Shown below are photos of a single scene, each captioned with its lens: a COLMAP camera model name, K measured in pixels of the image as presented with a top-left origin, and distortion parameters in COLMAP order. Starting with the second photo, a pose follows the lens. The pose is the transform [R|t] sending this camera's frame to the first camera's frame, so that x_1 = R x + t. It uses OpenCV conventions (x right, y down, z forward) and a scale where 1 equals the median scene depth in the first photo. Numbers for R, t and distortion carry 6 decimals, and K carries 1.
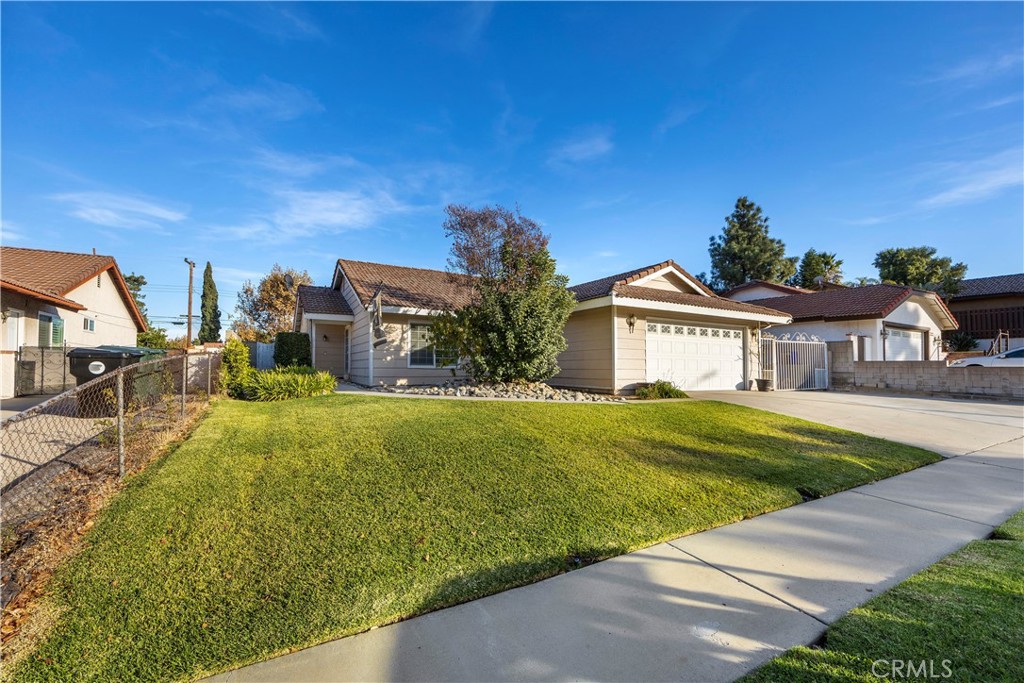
lens RADIAL K [[404.5, 0, 507.3], [0, 404.5, 340.4], [0, 0, 1]] dist [-0.001303, -0.000135]
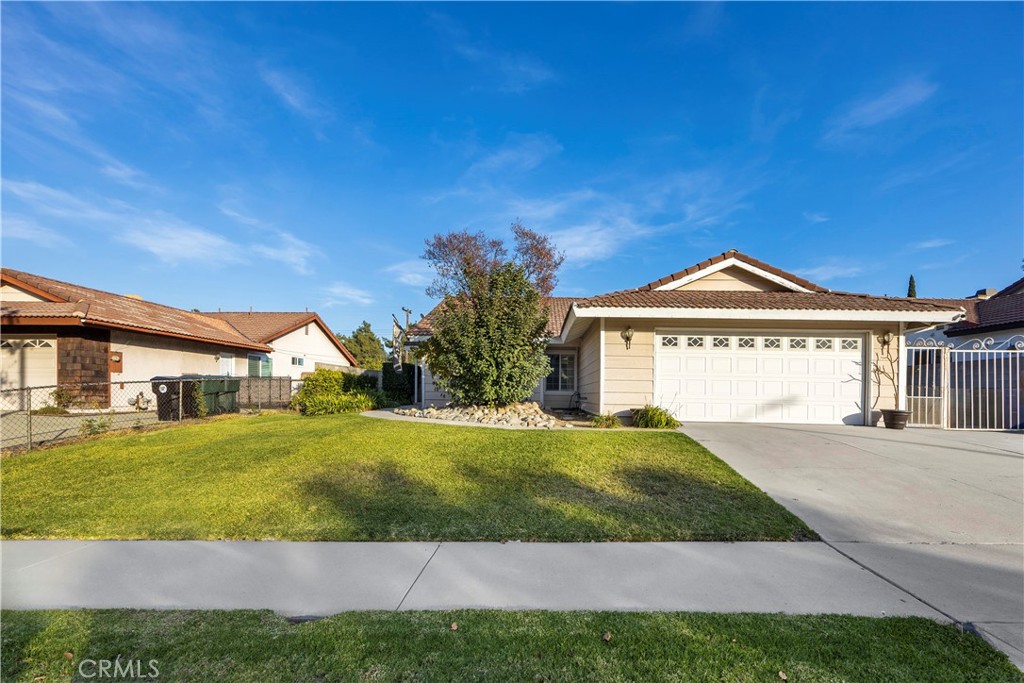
lens RADIAL K [[413.9, 0, 541.1], [0, 413.9, 392.1], [0, 0, 1]] dist [-0.000645, 0.000238]
pose [[0.878286, 0.001620, -0.478133, 0.442531], [0.025276, 0.998439, 0.049812, 0.018263], [0.477467, -0.055835, 0.876874, 0.131926]]
